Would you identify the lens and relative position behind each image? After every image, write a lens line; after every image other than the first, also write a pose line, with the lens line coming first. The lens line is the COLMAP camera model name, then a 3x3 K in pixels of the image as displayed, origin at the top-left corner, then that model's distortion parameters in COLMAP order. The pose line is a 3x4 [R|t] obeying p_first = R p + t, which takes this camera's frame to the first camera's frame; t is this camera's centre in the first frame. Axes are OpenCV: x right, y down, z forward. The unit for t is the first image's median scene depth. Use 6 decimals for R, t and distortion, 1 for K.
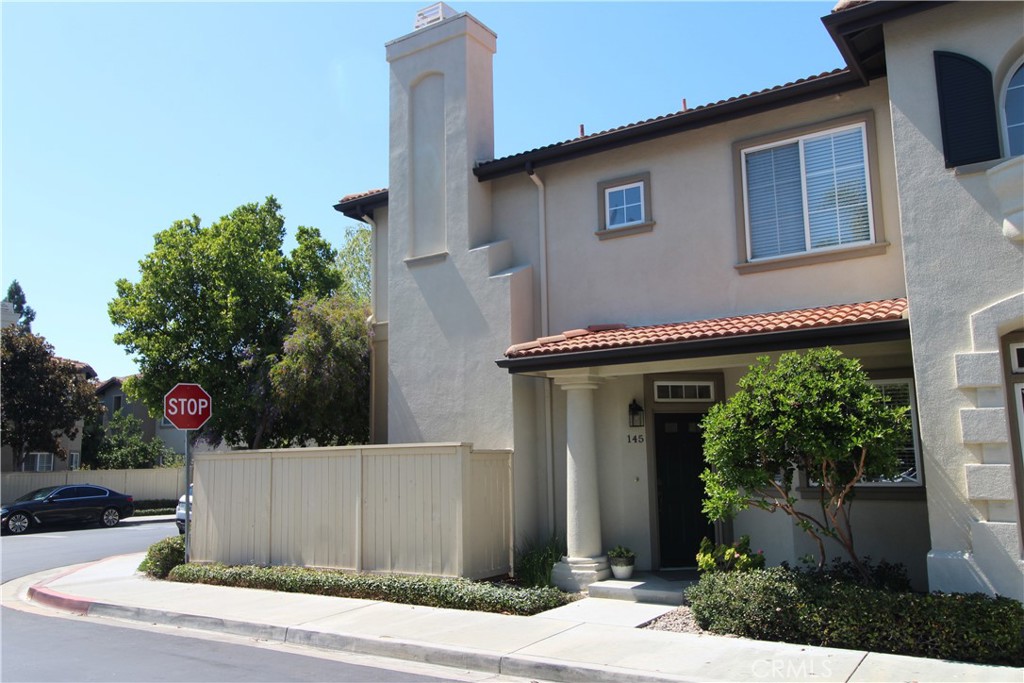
lens RADIAL K [[844.5, 0, 515.6], [0, 844.5, 341.1], [0, 0, 1]] dist [0.011970, -0.005782]
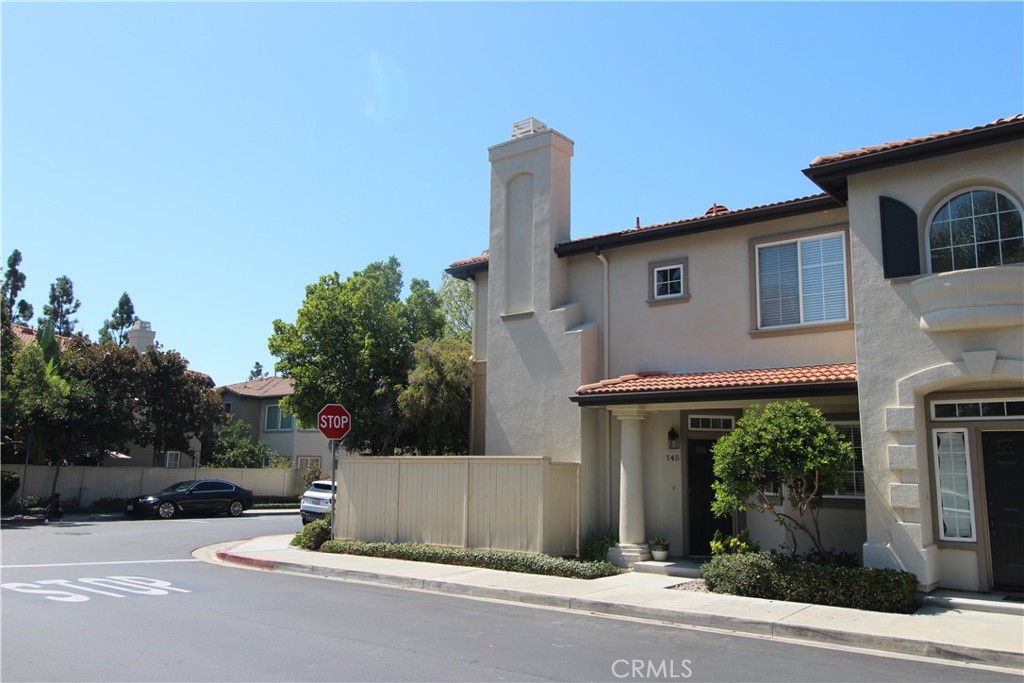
lens RADIAL K [[829.6, 0, 508.2], [0, 829.6, 338.3], [0, 0, 1]] dist [0.007514, 0.005108]
pose [[0.995808, 0.020429, -0.089160, -0.003869], [-0.022184, 0.999578, -0.018731, -0.042562], [0.088740, 0.020630, 0.995841, -0.331326]]
